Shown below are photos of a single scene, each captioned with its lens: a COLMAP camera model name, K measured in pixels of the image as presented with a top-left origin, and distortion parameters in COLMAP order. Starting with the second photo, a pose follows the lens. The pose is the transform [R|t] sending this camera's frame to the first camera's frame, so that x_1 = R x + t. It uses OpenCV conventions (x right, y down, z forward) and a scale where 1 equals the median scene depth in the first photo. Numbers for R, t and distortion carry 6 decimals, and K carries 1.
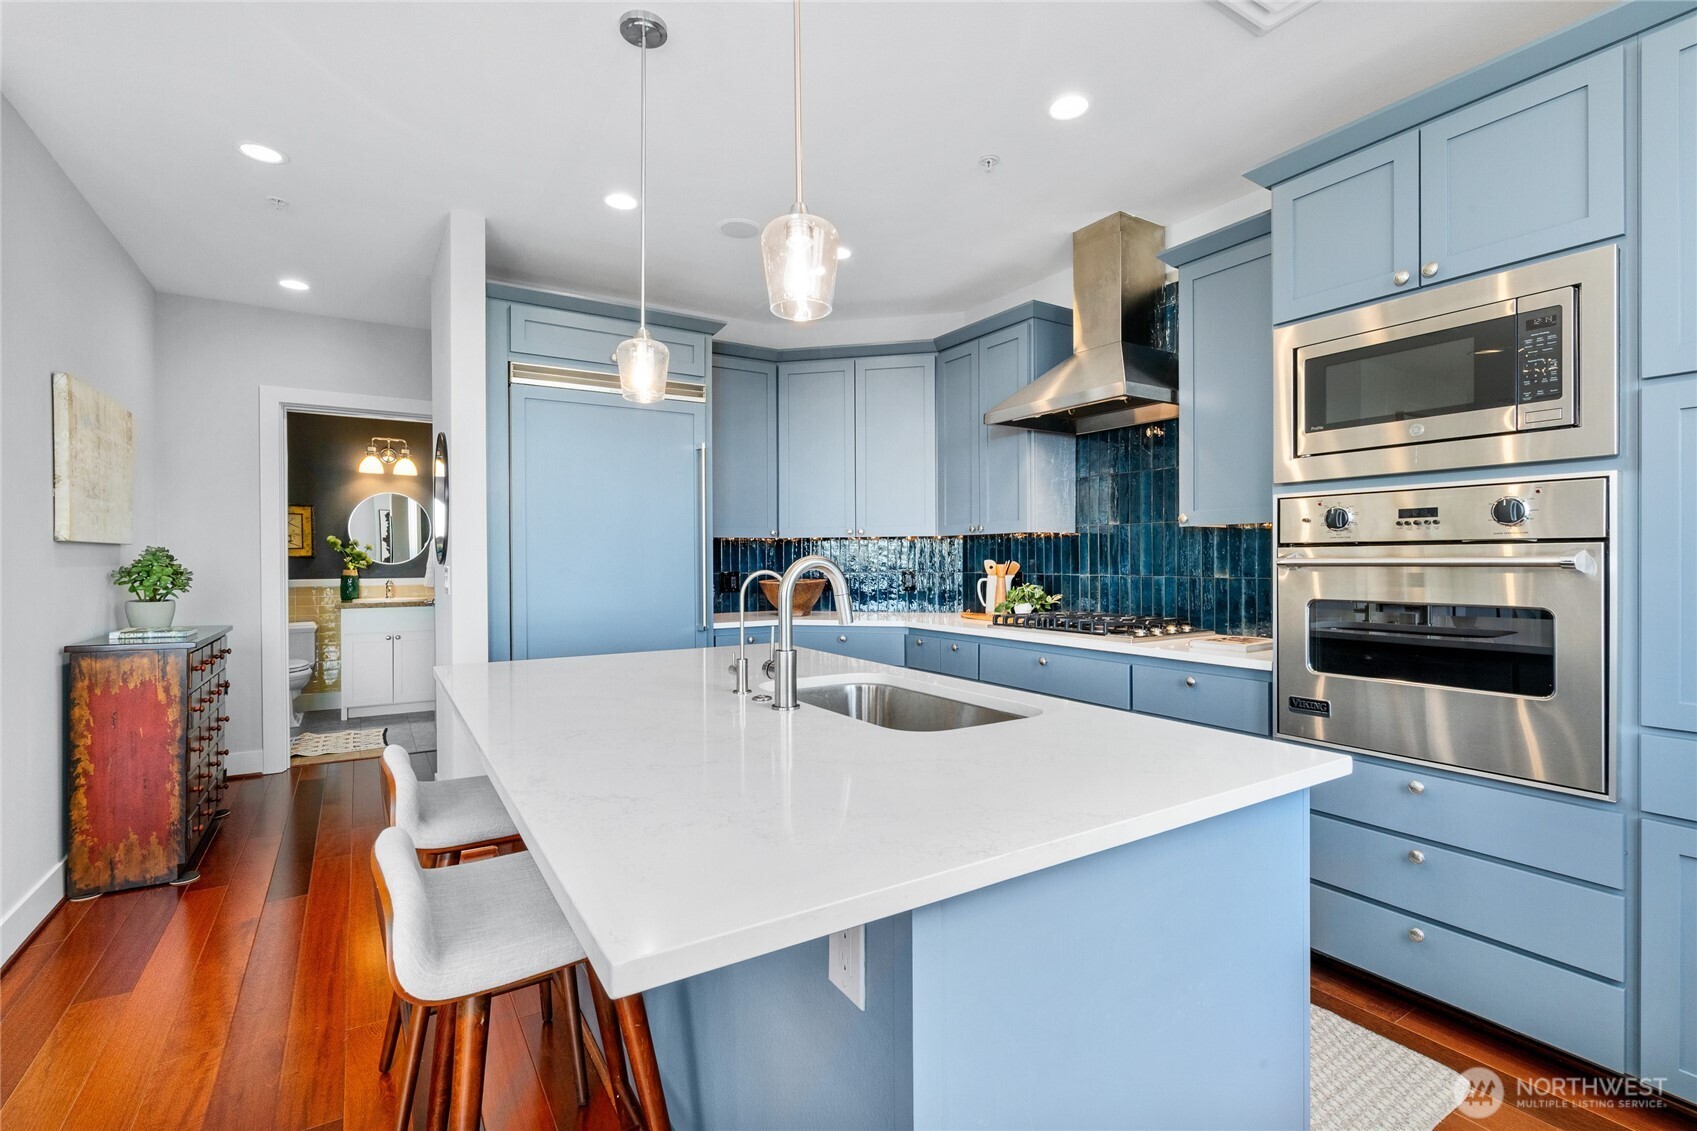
lens RADIAL K [[783.2, 0, 838.7], [0, 783.2, 566.9], [0, 0, 1]] dist [0.002305, 0.001142]
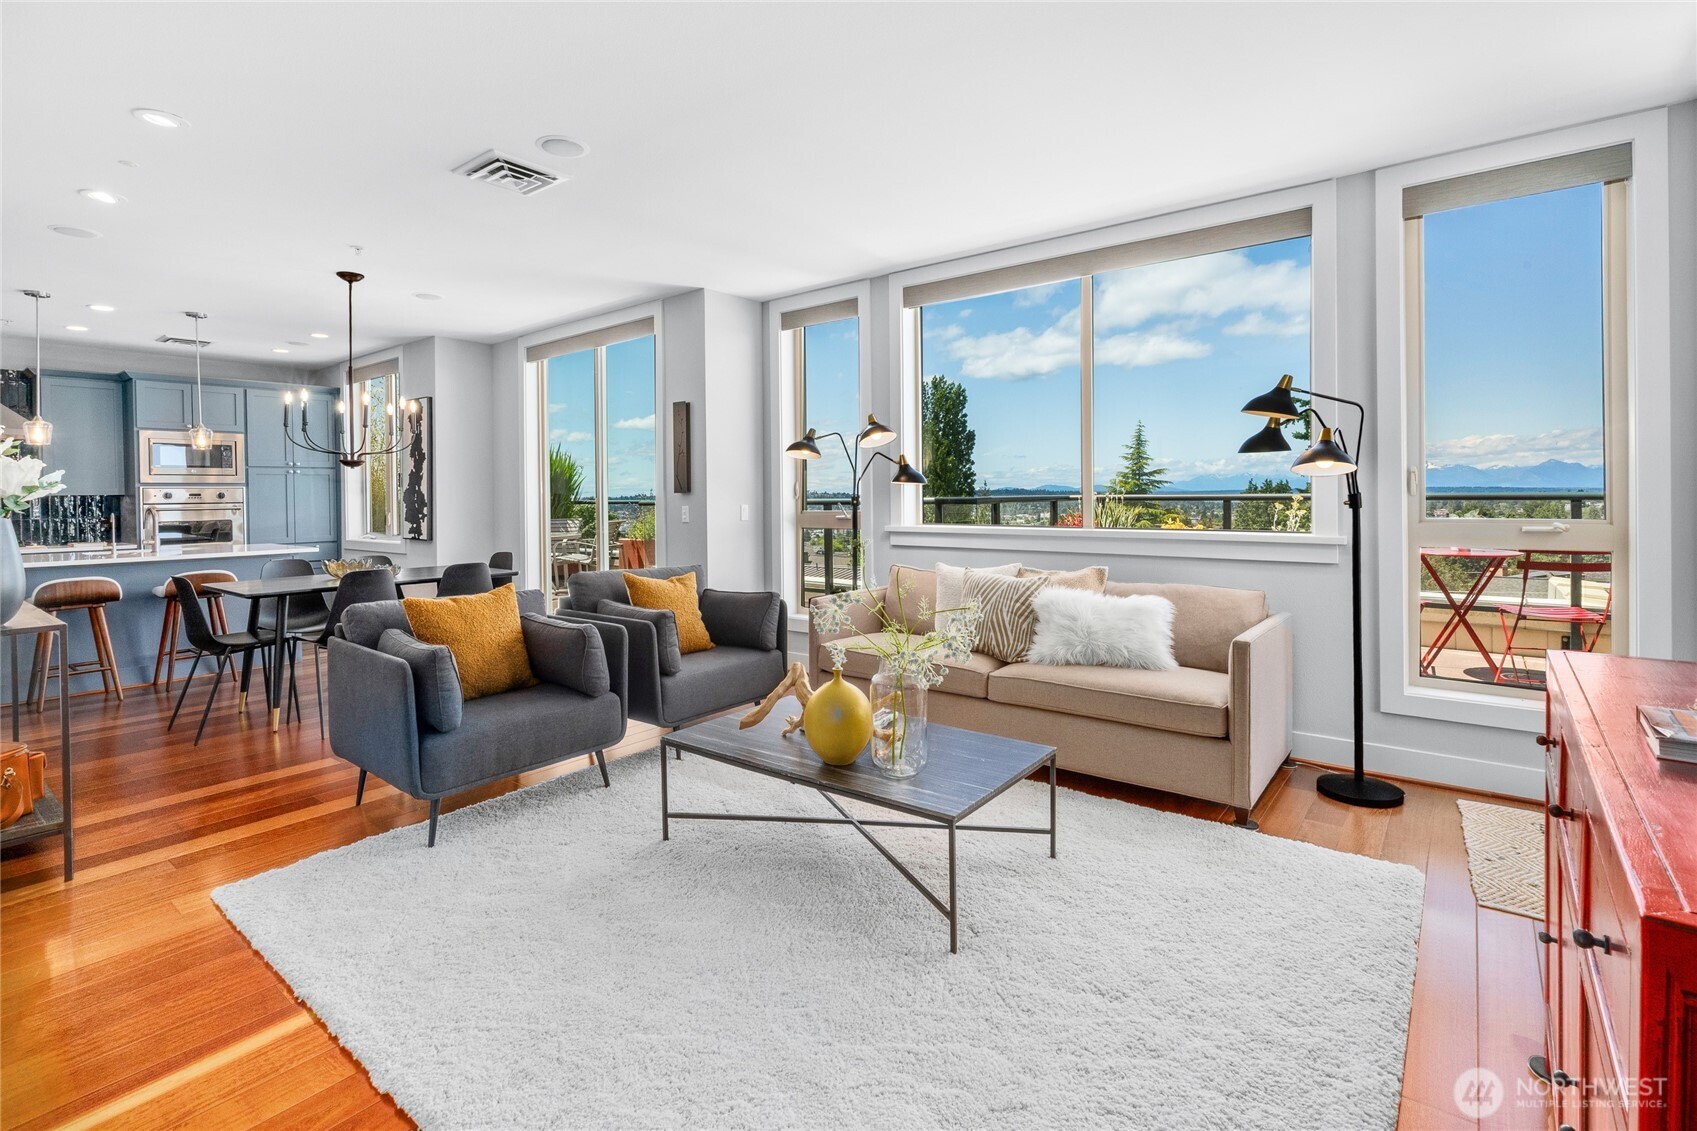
lens RADIAL K [[783.2, 0, 832.3], [0, 783.2, 505.4], [0, 0, 1]] dist [0.002305, 0.001142]
pose [[-0.334759, -0.002405, 0.942301, -2.166956], [0.024872, 0.999626, 0.011387, 0.004867], [-0.941975, 0.027249, -0.334574, -0.308906]]
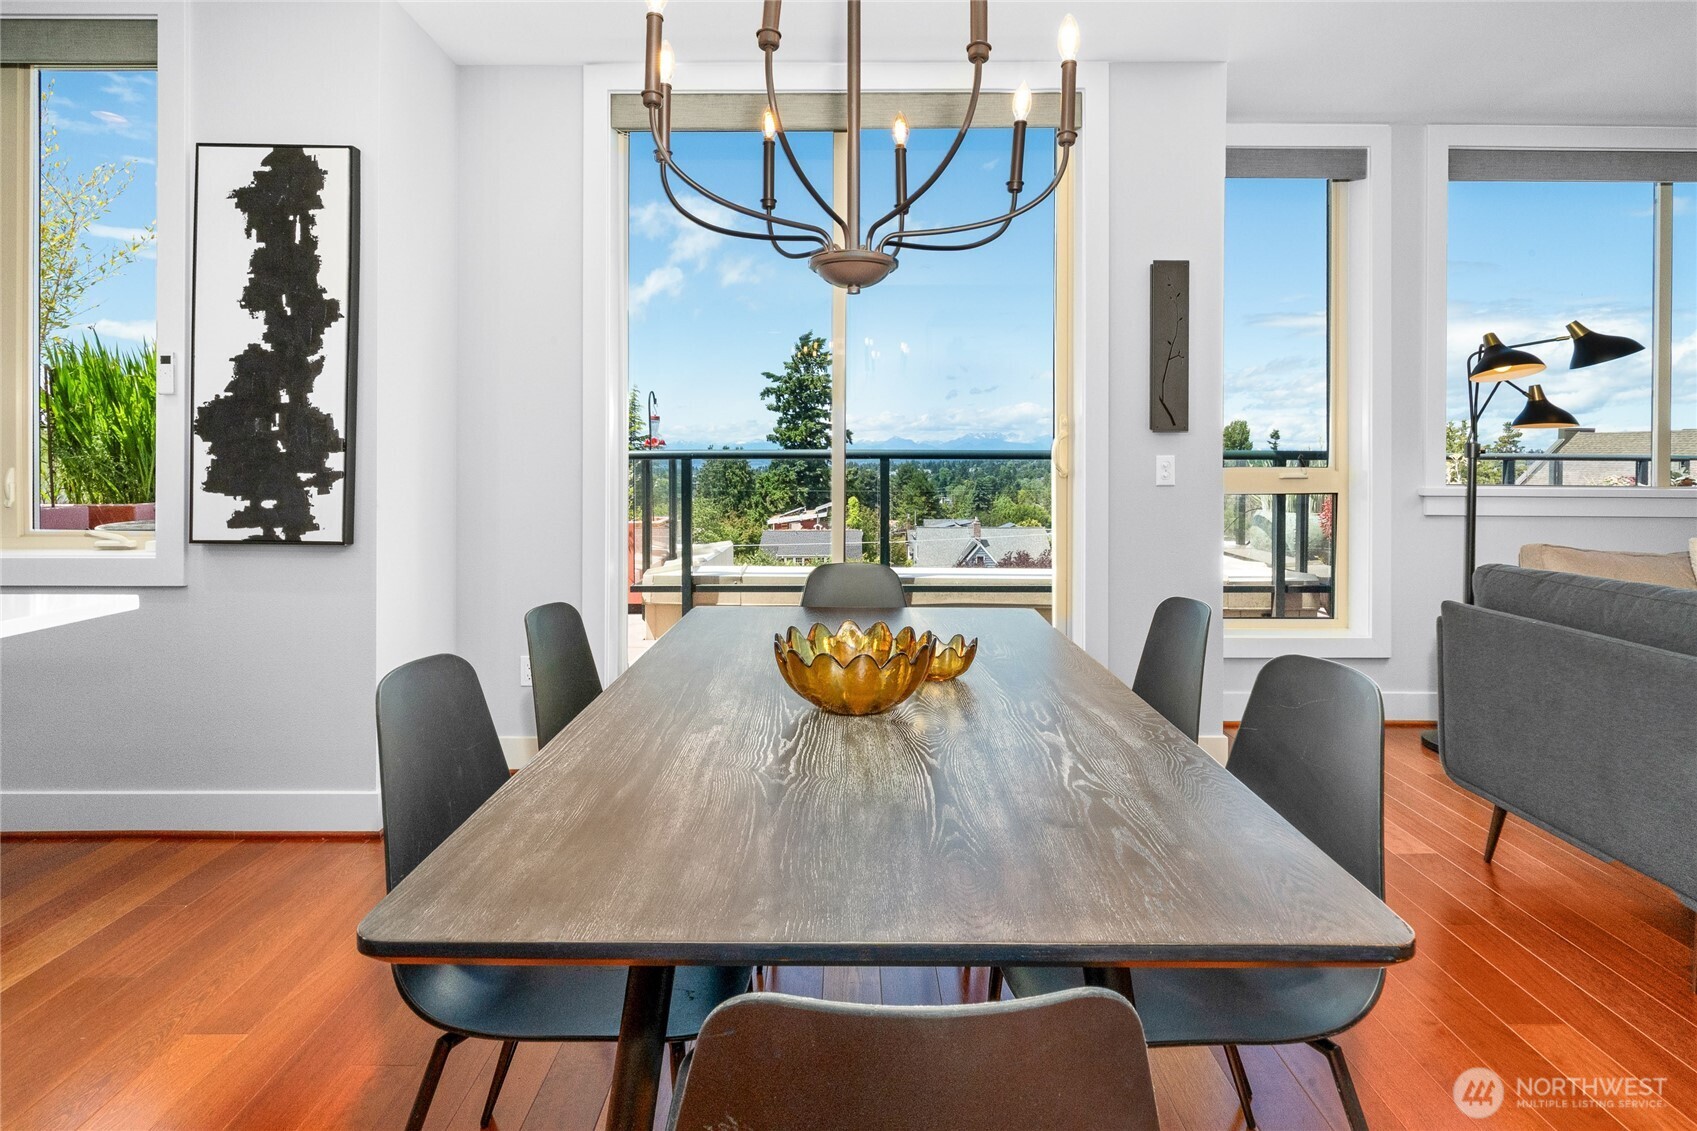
lens RADIAL K [[783.2, 0, 813.8], [0, 783.2, 467.3], [0, 0, 1]] dist [0.002305, 0.001142]
pose [[-0.847295, -0.002356, 0.531118, -0.645362], [0.008814, 0.999790, 0.018496, 0.011006], [-0.531050, 0.020353, -0.847096, 0.395207]]
